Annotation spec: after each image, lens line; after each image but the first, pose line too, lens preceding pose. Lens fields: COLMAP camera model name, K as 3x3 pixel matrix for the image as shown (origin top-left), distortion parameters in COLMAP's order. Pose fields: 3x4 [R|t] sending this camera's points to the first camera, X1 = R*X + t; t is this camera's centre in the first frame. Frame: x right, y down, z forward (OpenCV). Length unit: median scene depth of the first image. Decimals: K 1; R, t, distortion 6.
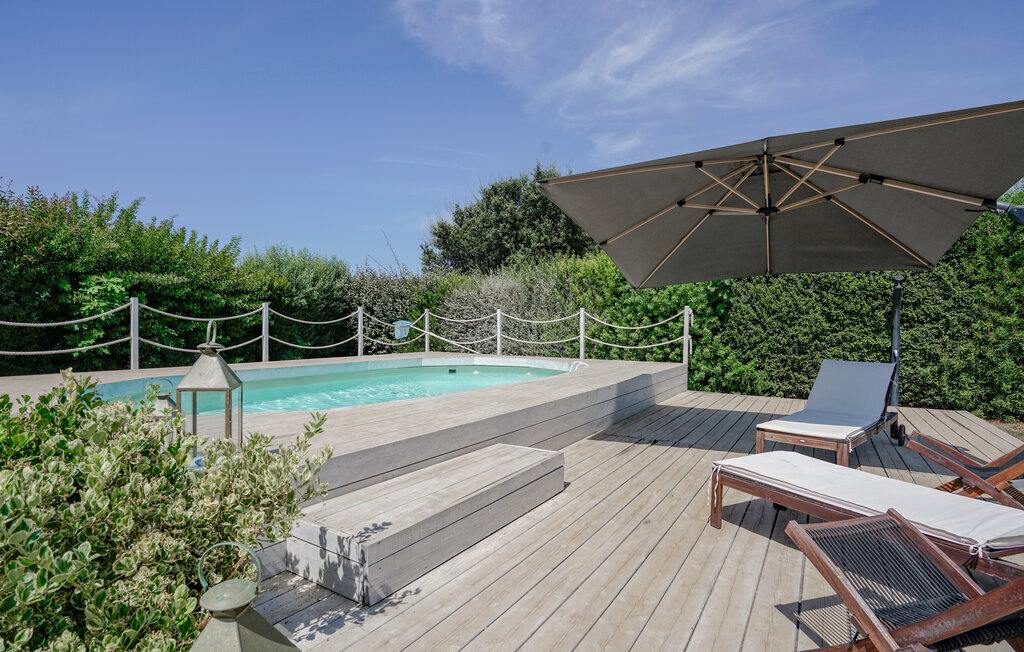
lens RADIAL K [[509.6, 0, 491.7], [0, 509.6, 296.1], [0, 0, 1]] dist [-0.038872, 0.010342]
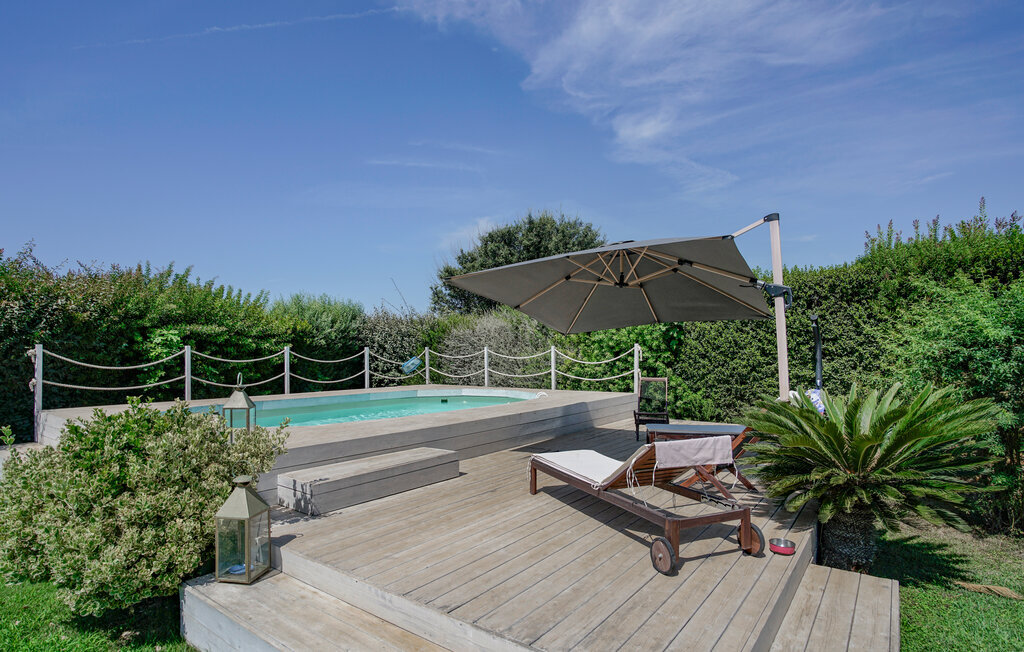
lens RADIAL K [[529.8, 0, 487.5], [0, 529.8, 305.4], [0, 0, 1]] dist [-0.037810, 0.005811]
pose [[0.996572, -0.020379, -0.080175, 0.144270], [0.017551, 0.999204, -0.035821, -0.031519], [0.080841, 0.034291, 0.996137, -0.242558]]
